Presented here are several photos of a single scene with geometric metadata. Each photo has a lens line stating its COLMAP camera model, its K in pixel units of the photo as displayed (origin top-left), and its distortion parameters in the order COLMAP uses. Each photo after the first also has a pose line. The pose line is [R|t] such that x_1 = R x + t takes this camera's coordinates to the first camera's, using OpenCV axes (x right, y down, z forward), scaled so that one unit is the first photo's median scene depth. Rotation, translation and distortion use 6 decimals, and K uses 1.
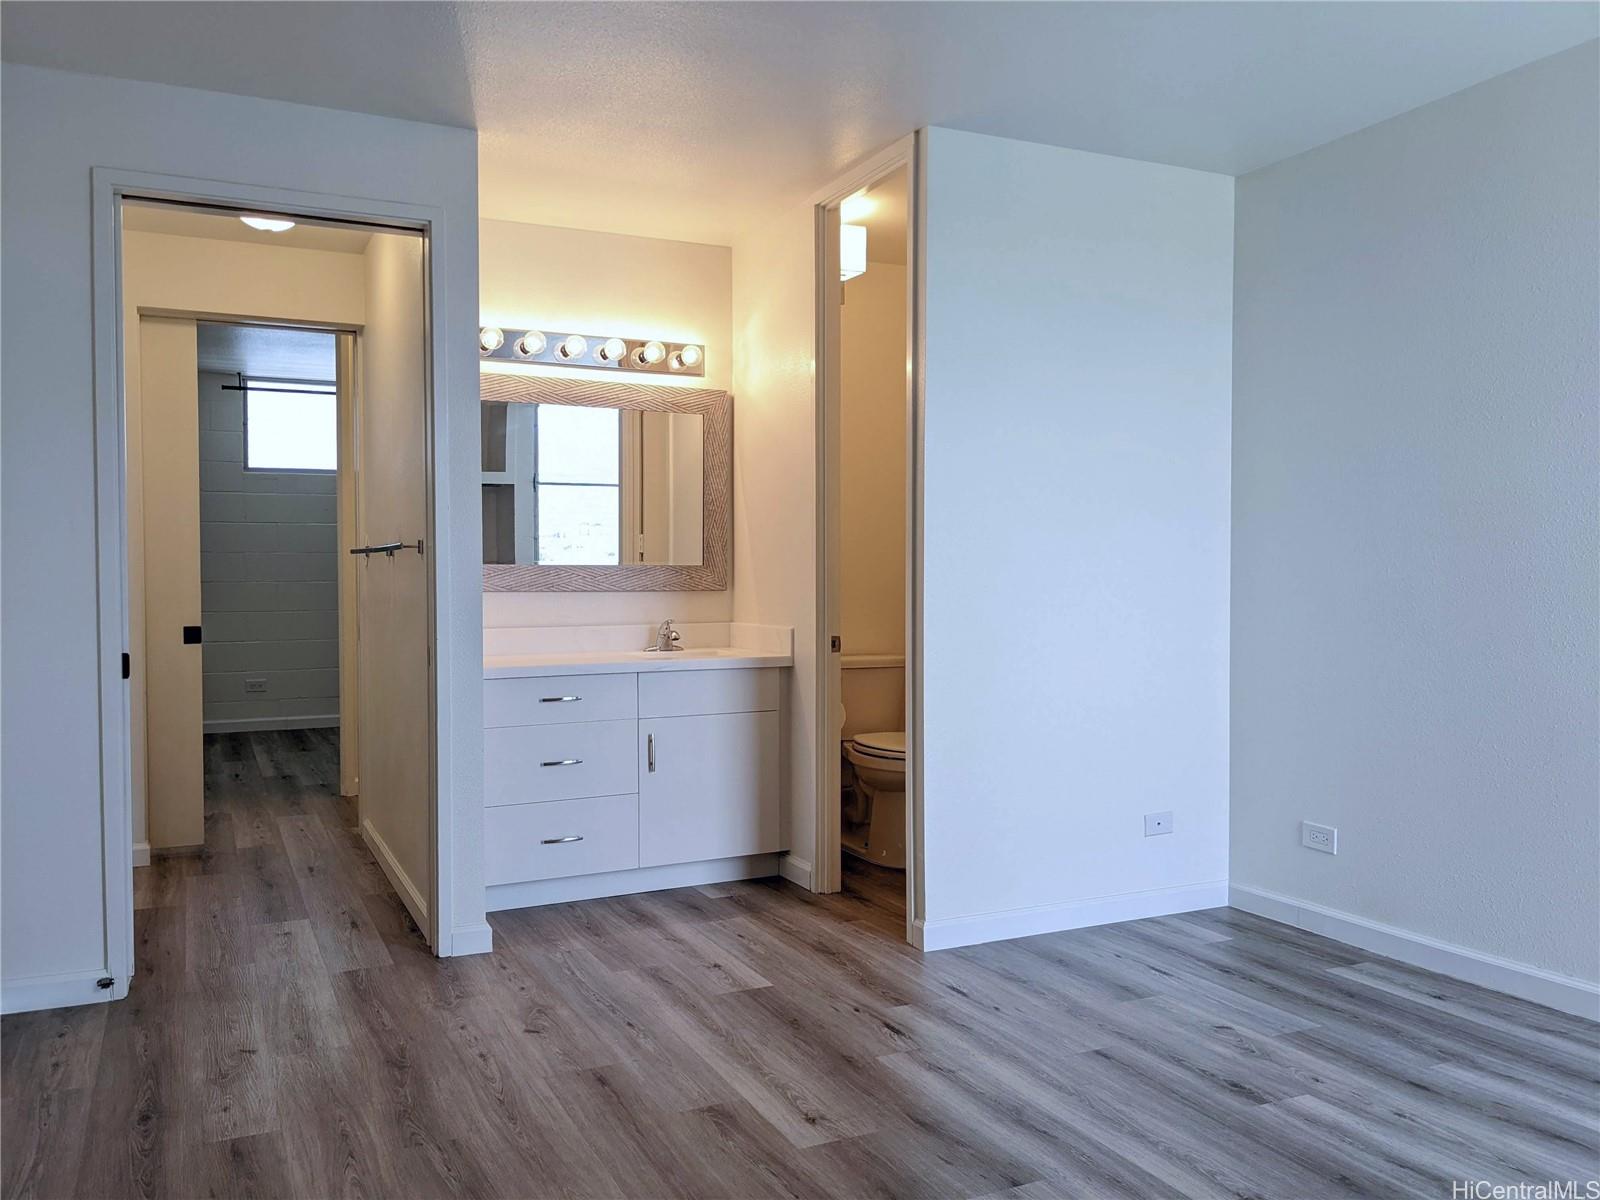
lens RADIAL K [[1267.0, 0, 804.2], [0, 1267.0, 601.6], [0, 0, 1]] dist [0.031036, -0.035244]
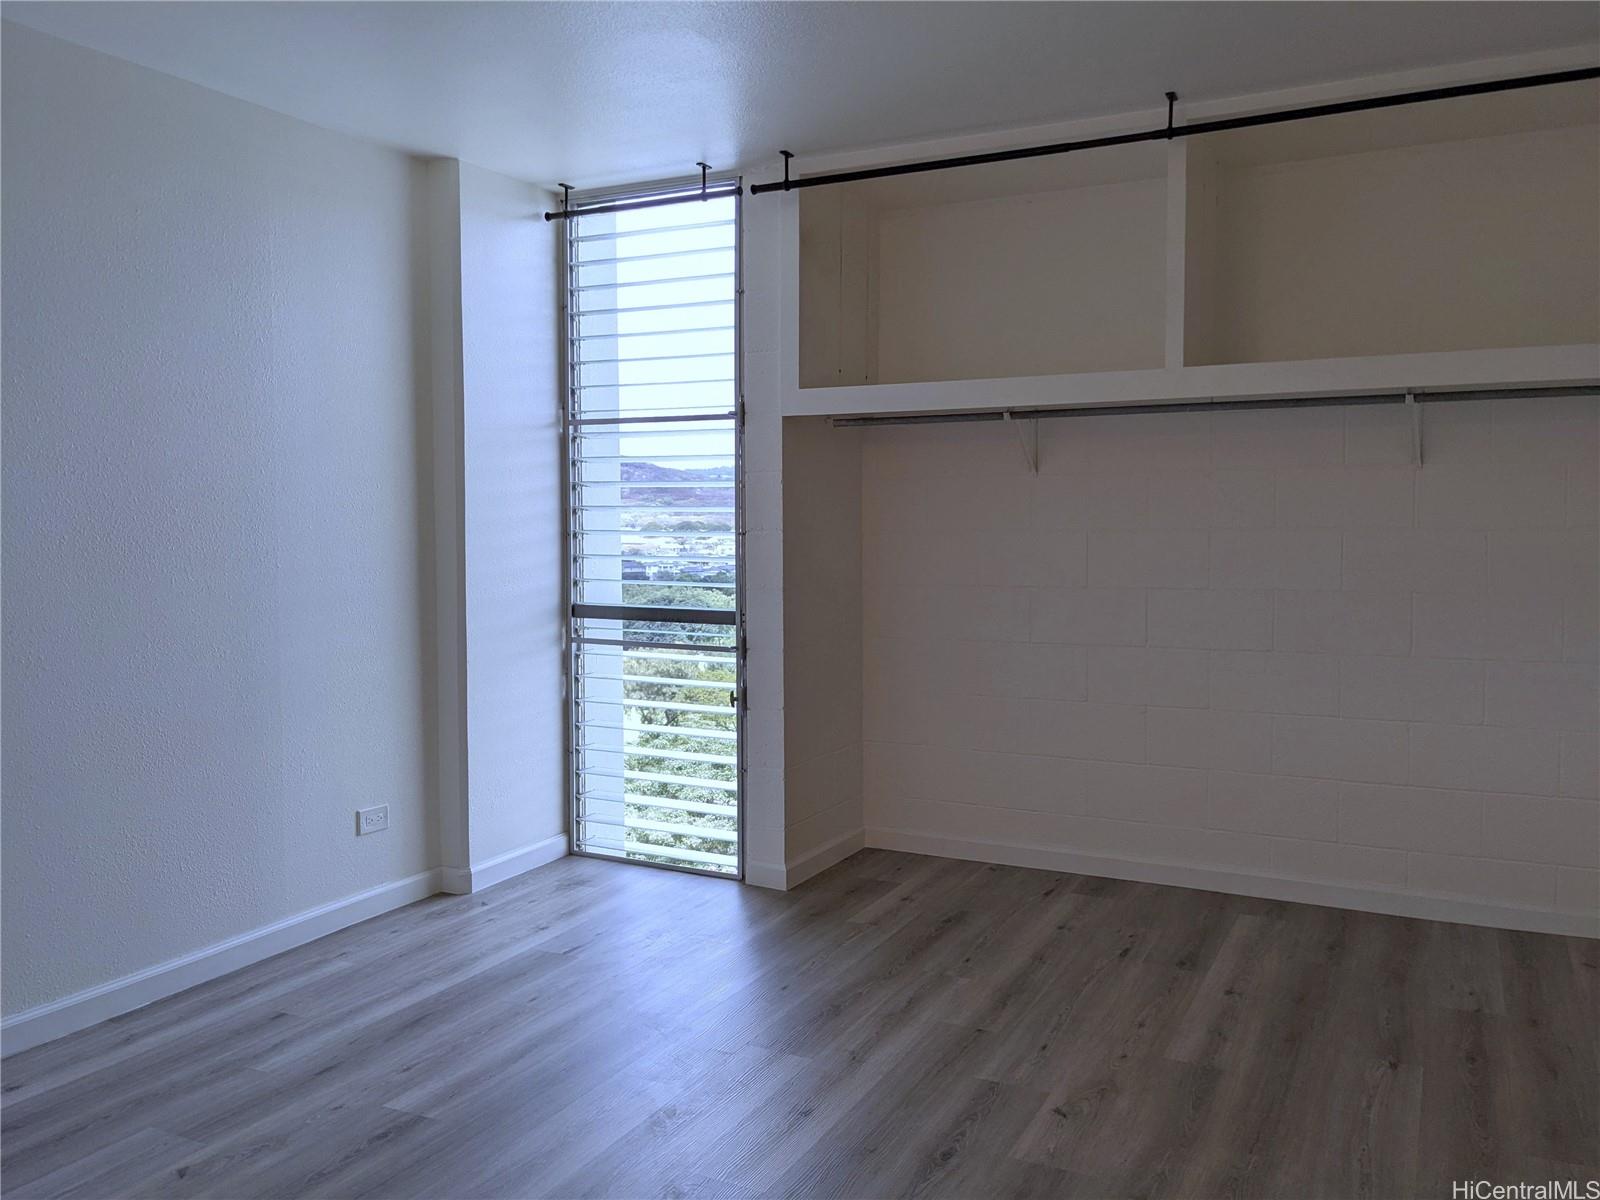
lens RADIAL K [[1267.0, 0, 804.6], [0, 1267.0, 596.6], [0, 0, 1]] dist [0.031036, -0.035244]
pose [[-0.651306, -0.007439, 0.758778, -0.519198], [0.020139, 0.999430, 0.027085, -0.021068], [-0.758548, 0.032921, -0.650785, 1.293752]]
